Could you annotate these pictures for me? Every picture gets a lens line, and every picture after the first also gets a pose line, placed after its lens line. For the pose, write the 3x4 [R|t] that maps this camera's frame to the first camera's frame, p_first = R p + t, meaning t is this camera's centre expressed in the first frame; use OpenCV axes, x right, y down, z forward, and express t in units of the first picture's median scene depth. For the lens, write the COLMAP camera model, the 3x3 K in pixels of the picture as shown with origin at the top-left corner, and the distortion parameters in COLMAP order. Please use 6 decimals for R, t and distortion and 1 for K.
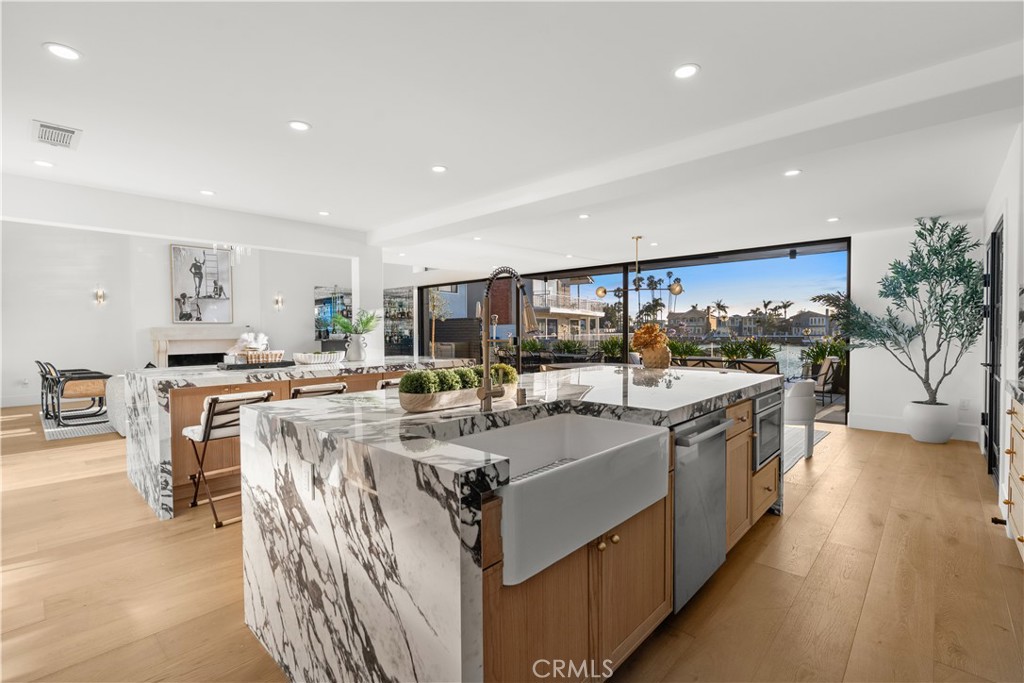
lens RADIAL K [[470.8, 0, 512.2], [0, 470.8, 339.3], [0, 0, 1]] dist [0.004473, 0.000352]
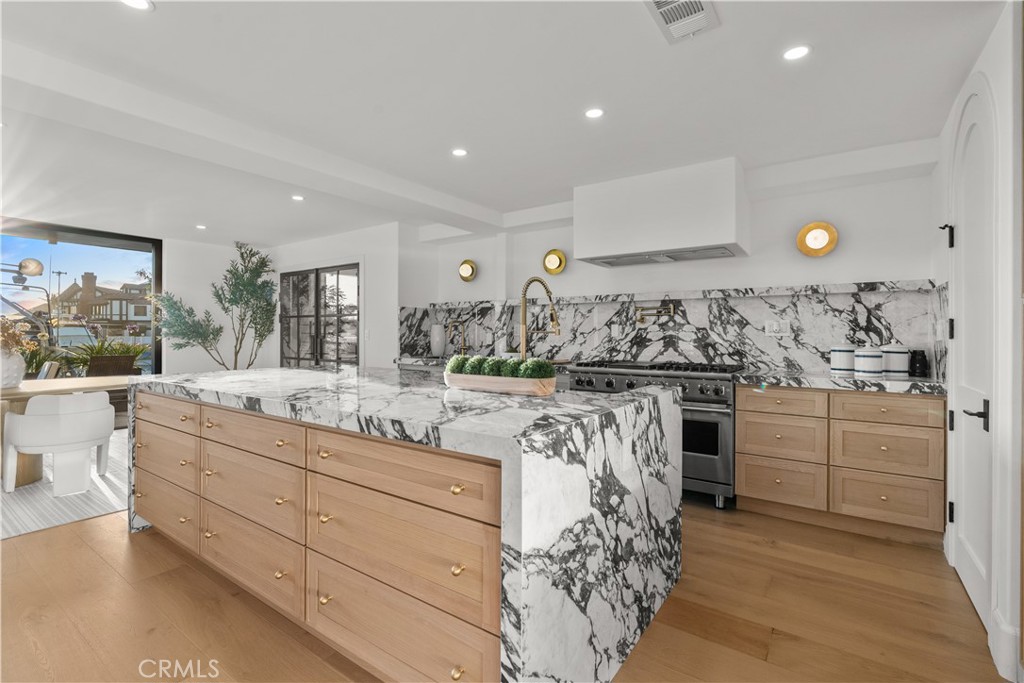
lens RADIAL K [[470.8, 0, 510.5], [0, 470.8, 336.6], [0, 0, 1]] dist [0.004473, 0.000352]
pose [[-0.113651, -0.009169, 0.993478, -0.494691], [0.026620, 0.999570, 0.012271, 0.000350], [-0.993164, 0.027841, -0.113358, 0.456795]]
